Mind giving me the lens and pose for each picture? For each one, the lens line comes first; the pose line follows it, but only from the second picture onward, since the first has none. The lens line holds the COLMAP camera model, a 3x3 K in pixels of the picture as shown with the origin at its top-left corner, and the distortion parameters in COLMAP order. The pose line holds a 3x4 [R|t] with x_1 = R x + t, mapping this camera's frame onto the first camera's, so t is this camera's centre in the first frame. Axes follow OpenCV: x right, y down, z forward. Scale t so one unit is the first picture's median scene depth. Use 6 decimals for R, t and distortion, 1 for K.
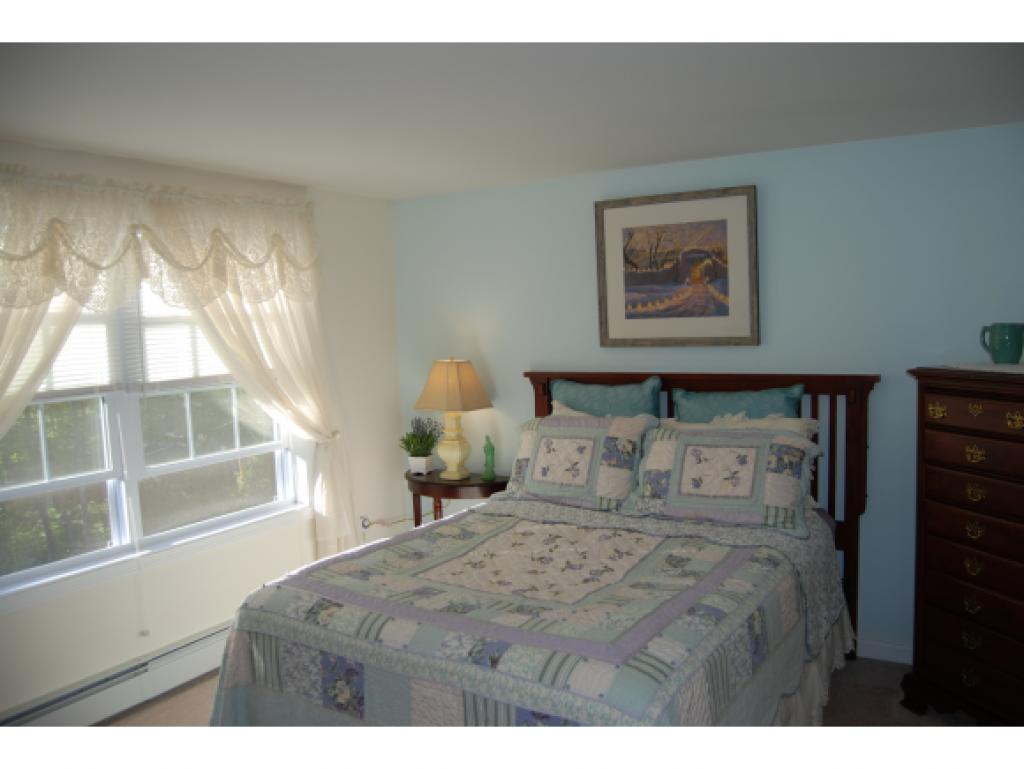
lens RADIAL K [[808.4, 0, 513.2], [0, 808.4, 386.8], [0, 0, 1]] dist [-0.085531, 0.026221]
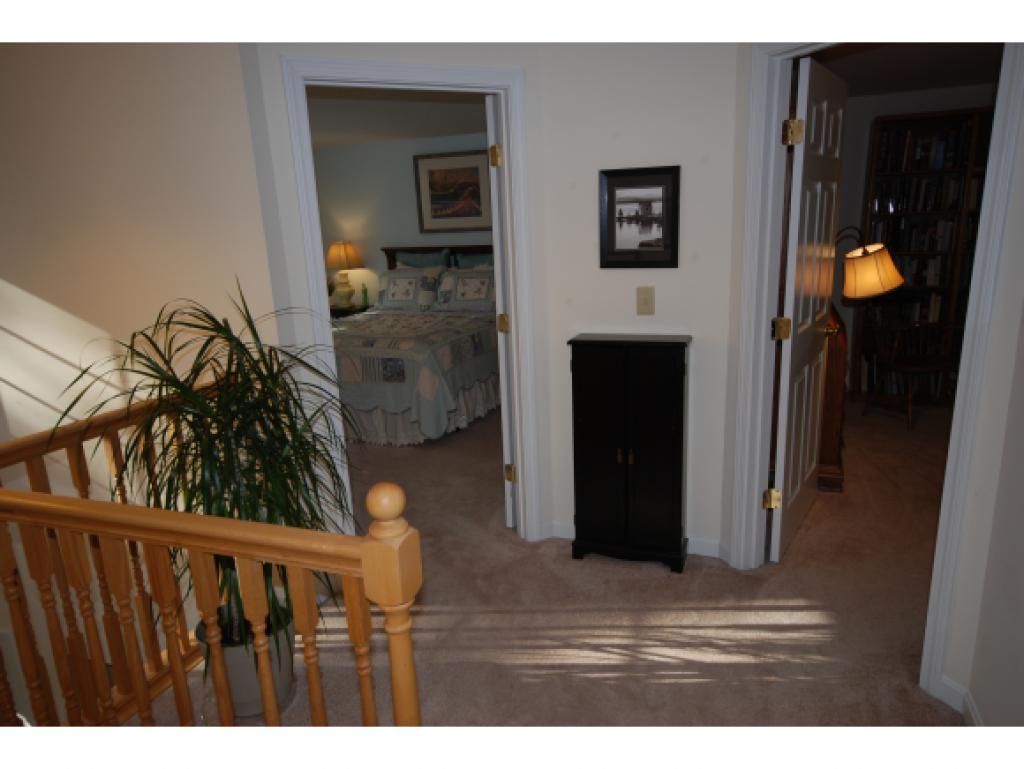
lens RADIAL K [[670.1, 0, 506.6], [0, 670.1, 388.9], [0, 0, 1]] dist [0.004251, 0.003540]
pose [[0.982908, -0.054279, 0.175912, 0.009557], [0.026449, 0.987269, 0.156847, 0.078817], [-0.182186, -0.149514, 0.971830, -0.723027]]
